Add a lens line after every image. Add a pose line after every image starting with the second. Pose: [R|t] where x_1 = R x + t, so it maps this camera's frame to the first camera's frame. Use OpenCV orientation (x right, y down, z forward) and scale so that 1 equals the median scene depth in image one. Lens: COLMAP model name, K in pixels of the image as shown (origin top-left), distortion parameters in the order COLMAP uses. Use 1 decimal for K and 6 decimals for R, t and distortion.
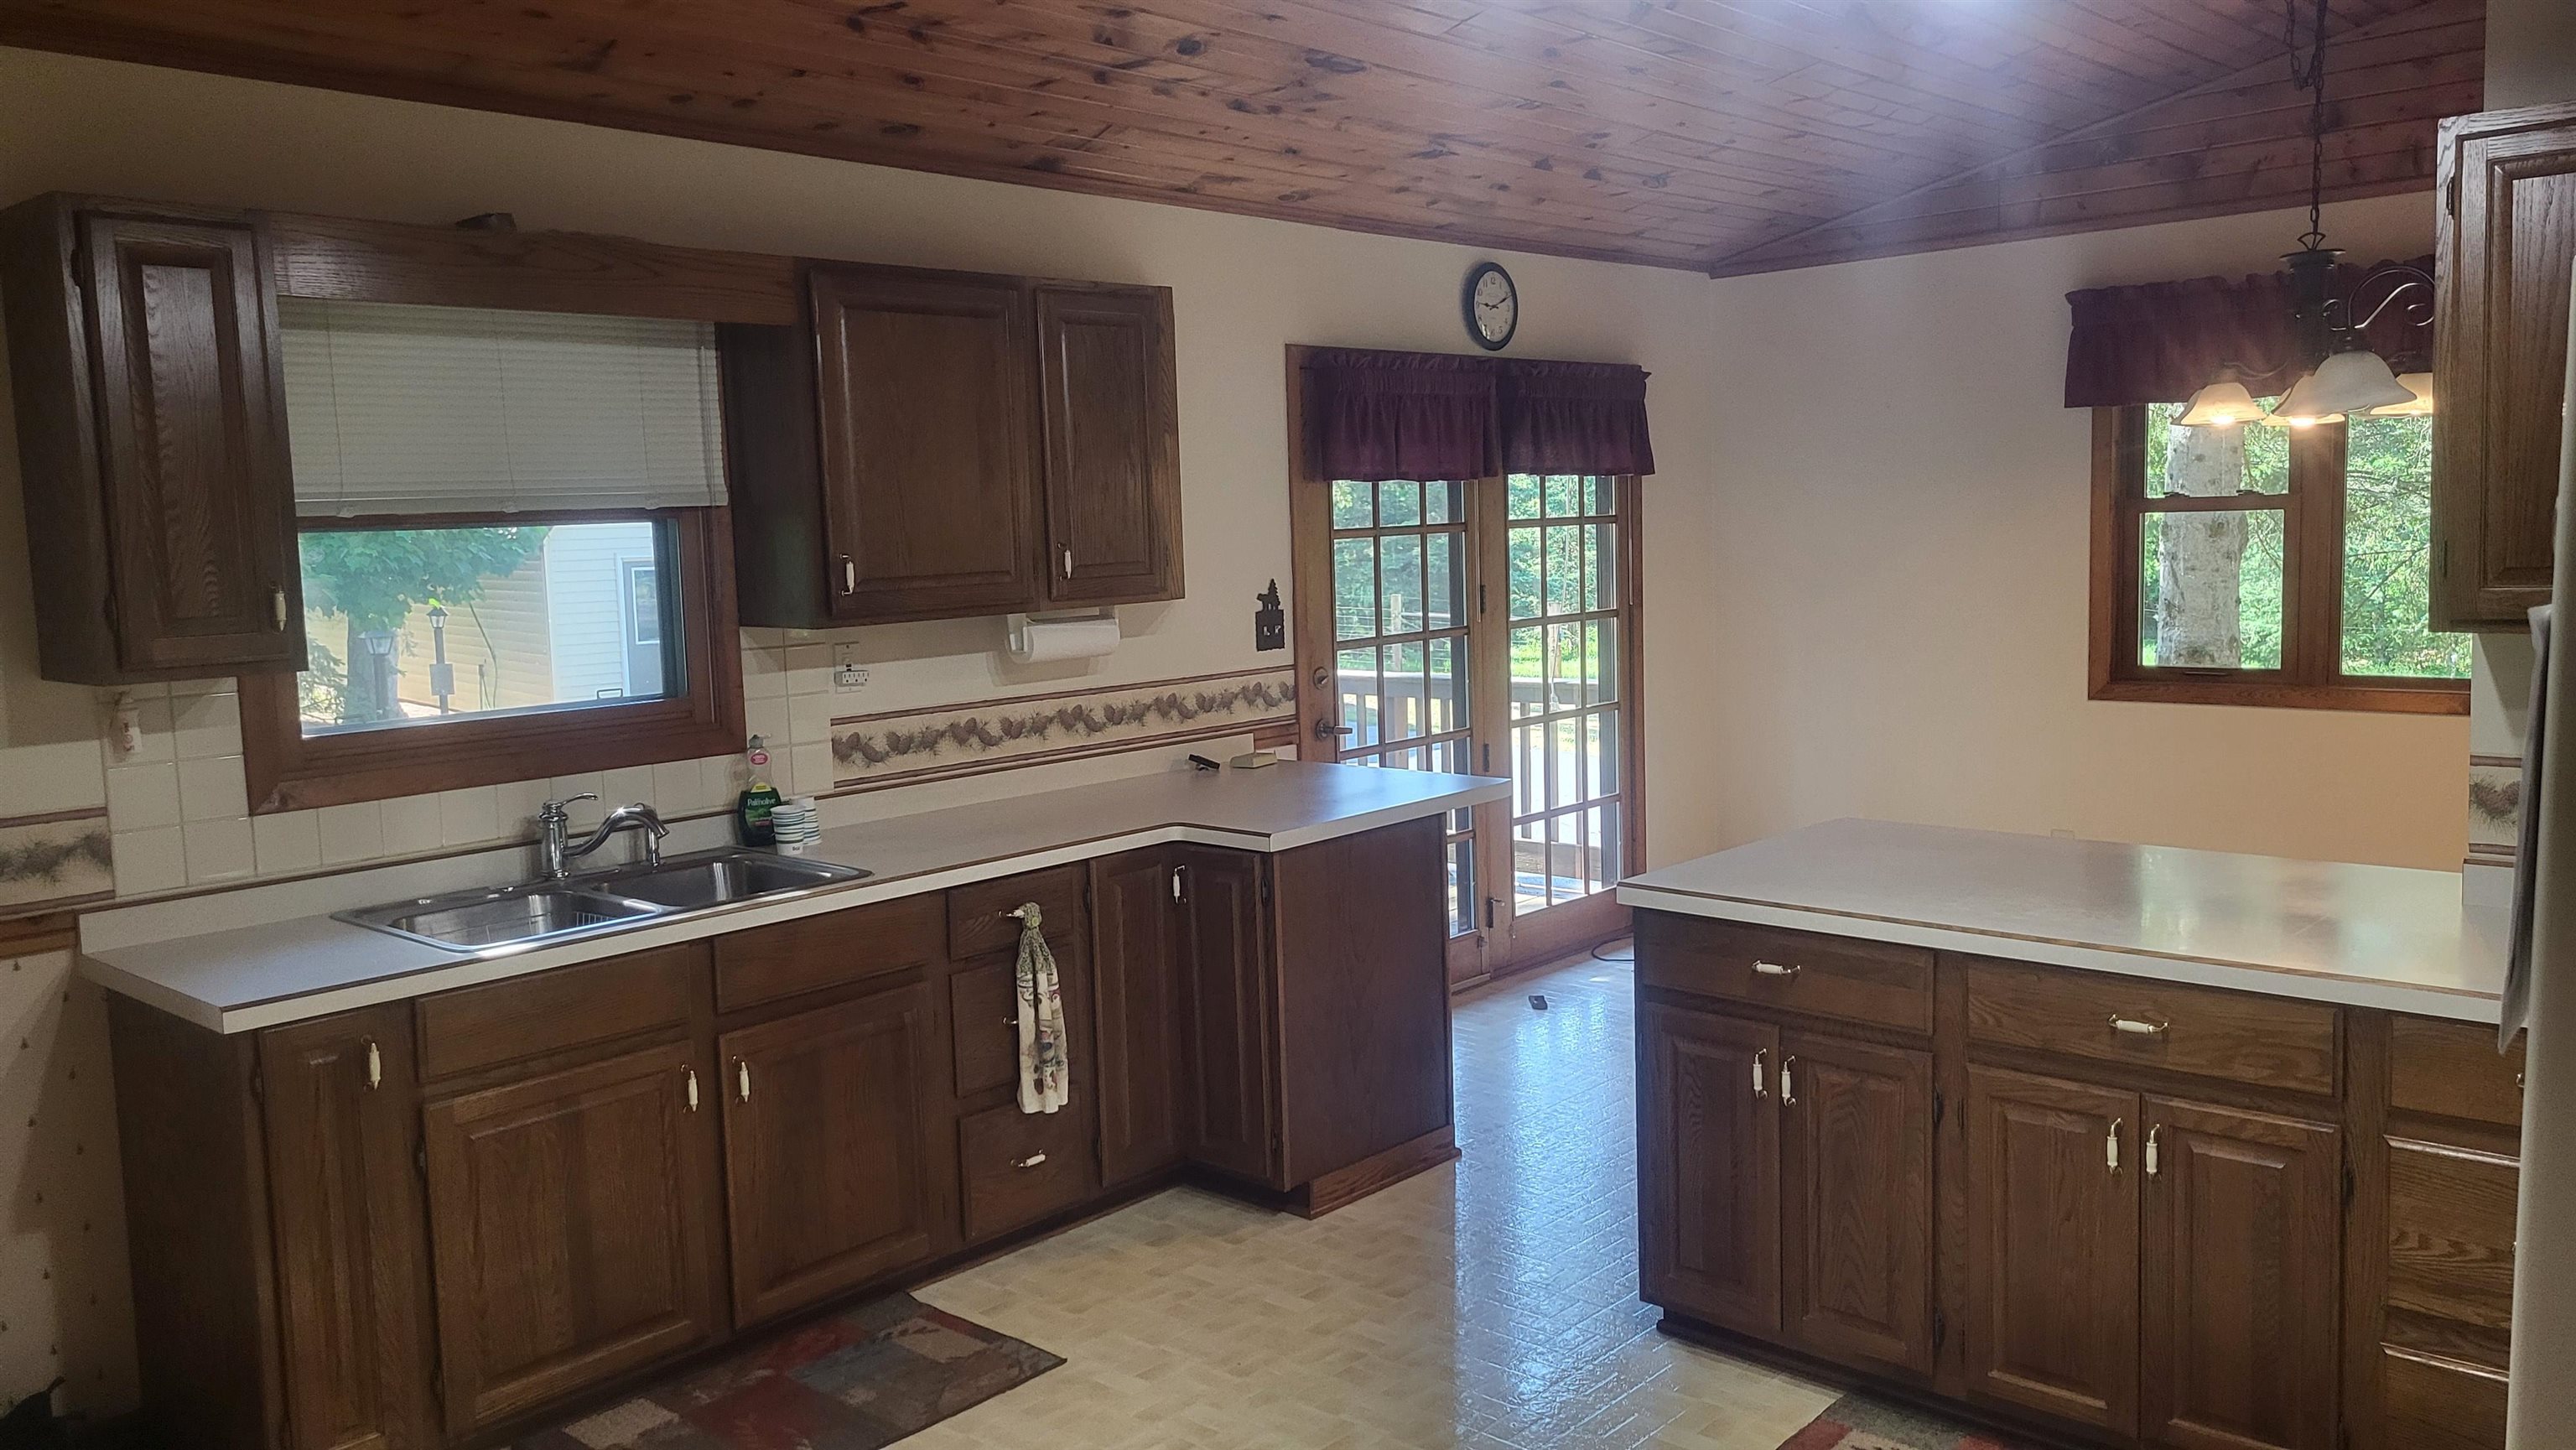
lens RADIAL K [[1937.5, 0, 1284.3], [0, 1937.5, 717.6], [0, 0, 1]] dist [0.040049, -0.007908]
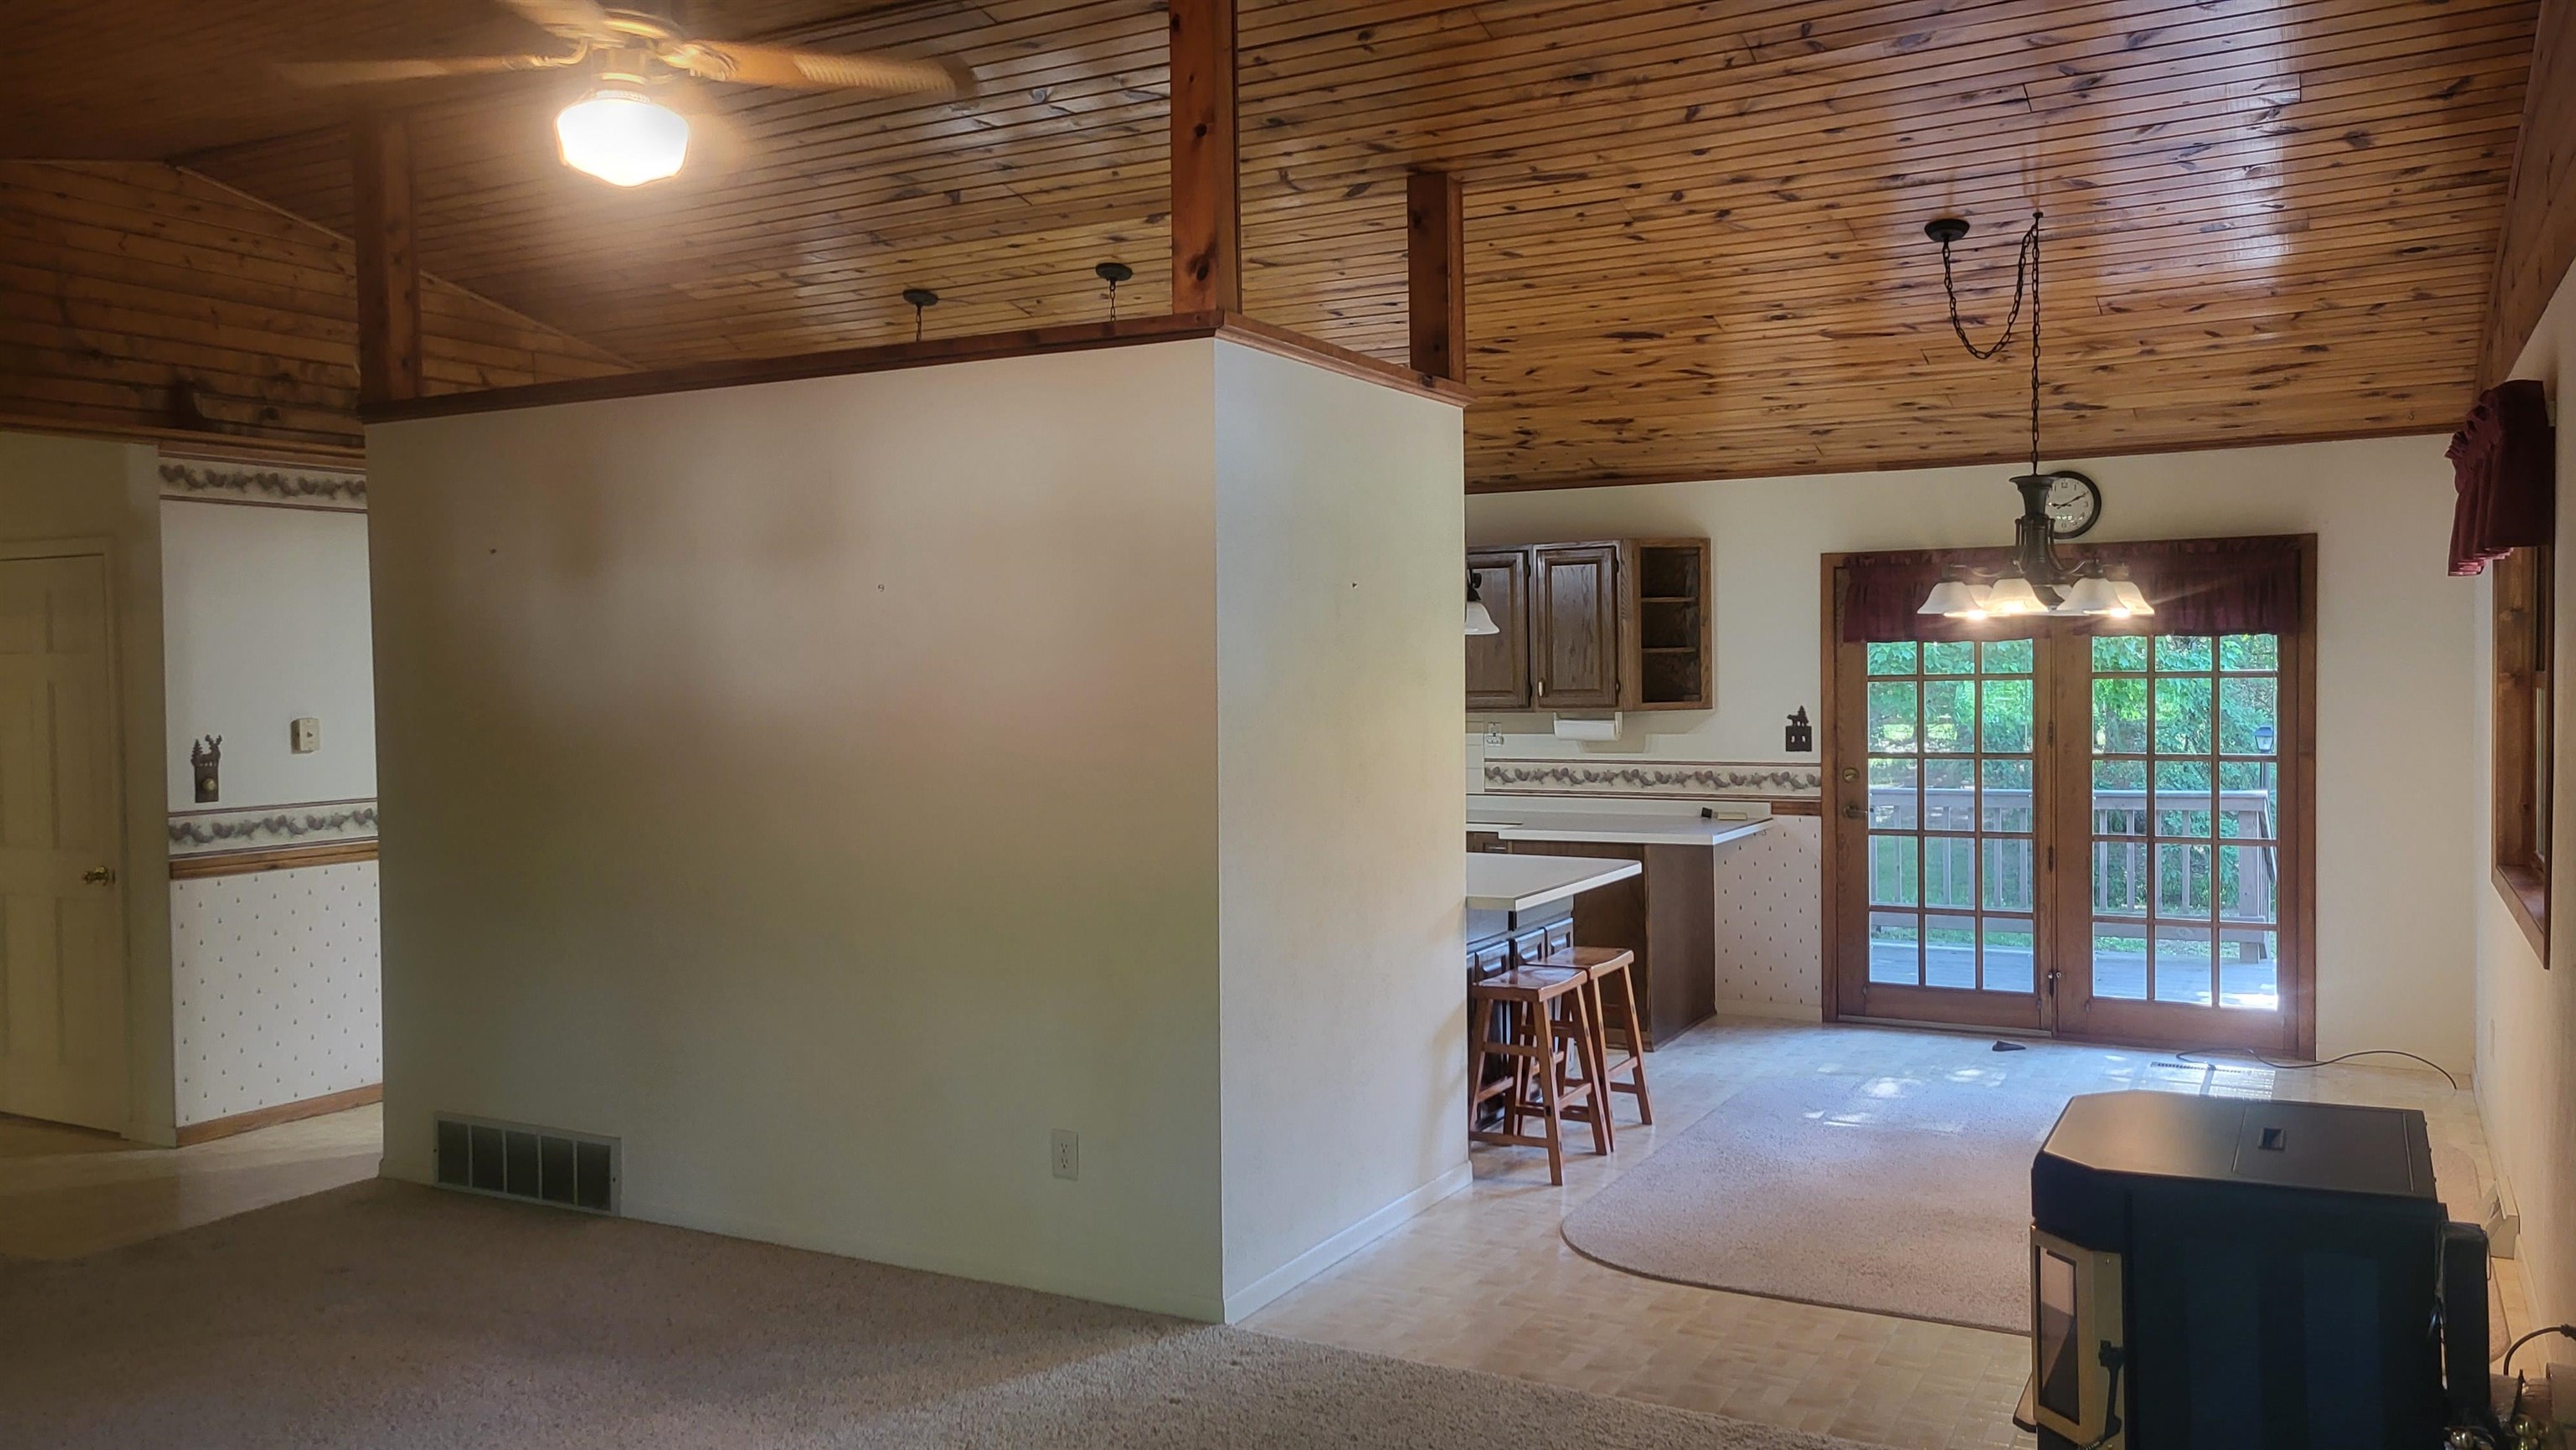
lens RADIAL K [[1937.5, 0, 1288.3], [0, 1937.5, 723.0], [0, 0, 1]] dist [0.040049, -0.007908]
pose [[0.231301, 0.063675, -0.970796, 1.449126], [-0.095660, 0.994509, 0.042438, -0.087893], [0.968168, 0.083050, 0.236122, 0.254236]]
